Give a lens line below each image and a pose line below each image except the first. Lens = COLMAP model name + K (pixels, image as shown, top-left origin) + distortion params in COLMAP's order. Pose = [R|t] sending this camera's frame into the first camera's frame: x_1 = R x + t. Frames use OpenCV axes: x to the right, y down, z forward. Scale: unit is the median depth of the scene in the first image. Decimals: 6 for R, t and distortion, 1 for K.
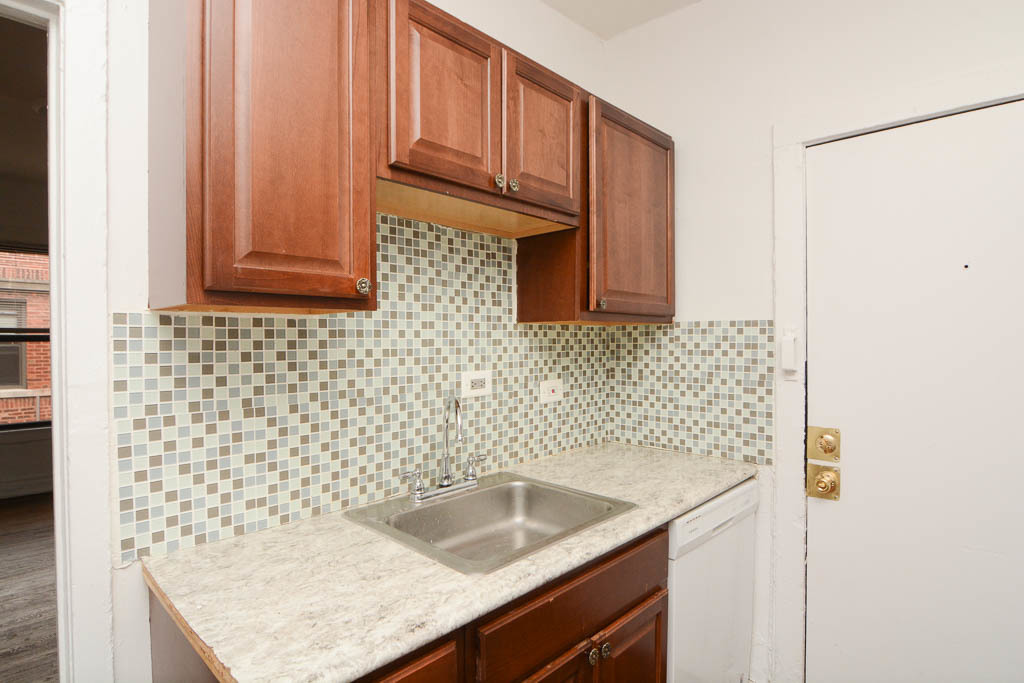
lens RADIAL K [[527.6, 0, 512.4], [0, 527.6, 347.0], [0, 0, 1]] dist [-0.005878, -0.009501]
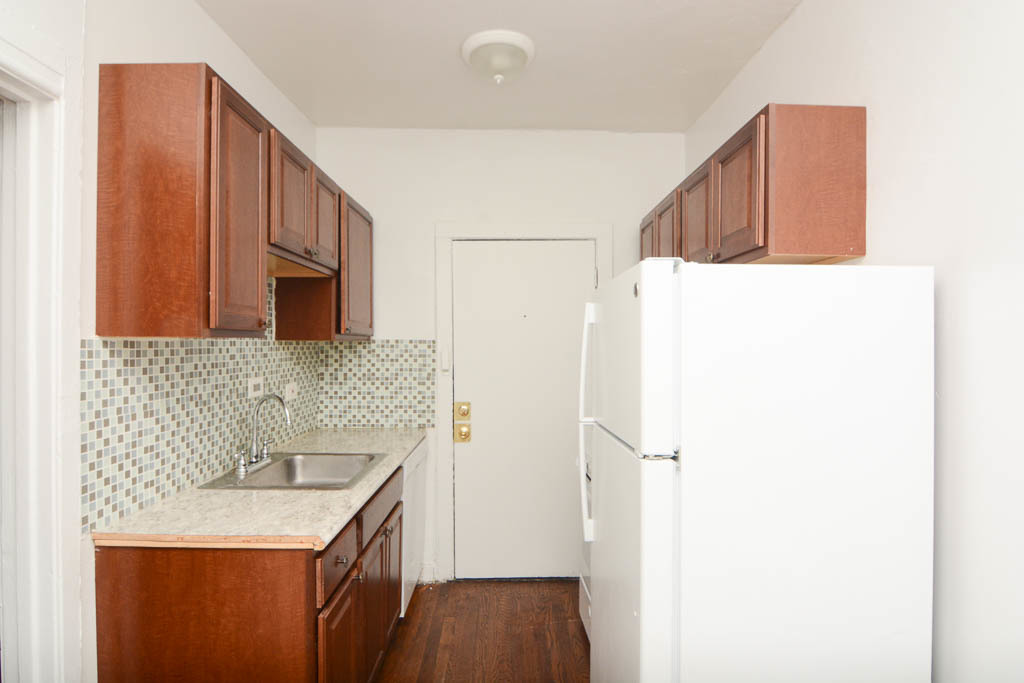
lens RADIAL K [[537.4, 0, 505.9], [0, 537.4, 343.7], [0, 0, 1]] dist [-0.025134, -0.001900]
pose [[0.720380, 0.003005, 0.693573, -0.513512], [0.006195, 0.999923, -0.010767, -0.019828], [-0.693552, 0.012053, 0.720305, -0.372374]]
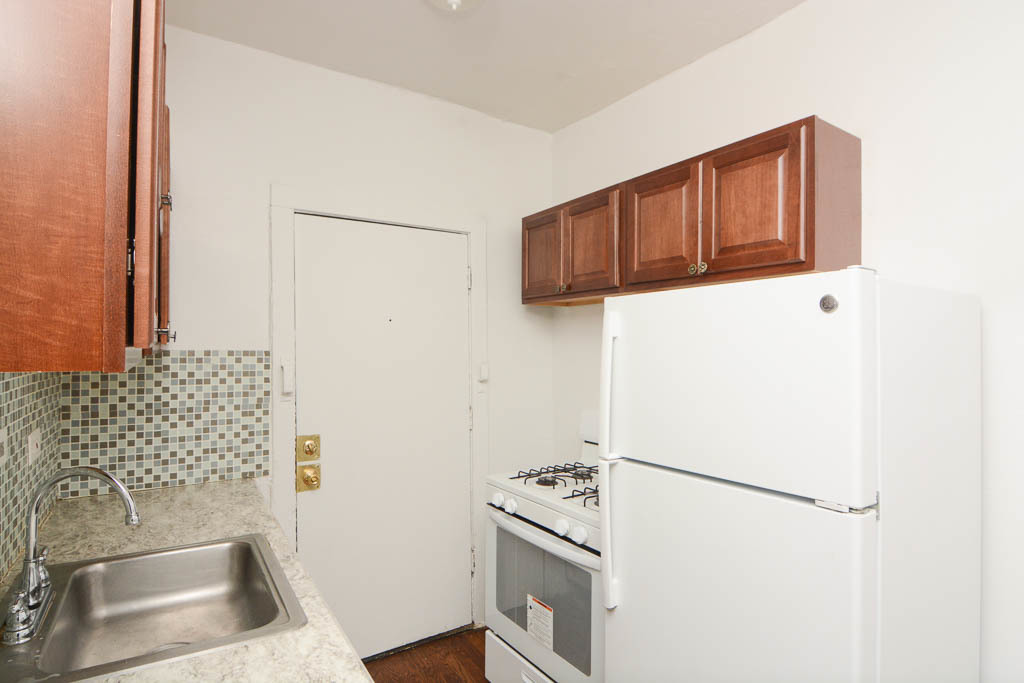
lens RADIAL K [[537.4, 0, 505.0], [0, 537.4, 343.3], [0, 0, 1]] dist [-0.025134, -0.001900]
pose [[0.228819, 0.007484, 0.973440, -0.534792], [0.008692, 0.999915, -0.009731, -0.051011], [-0.973430, 0.010688, 0.228734, 0.213188]]
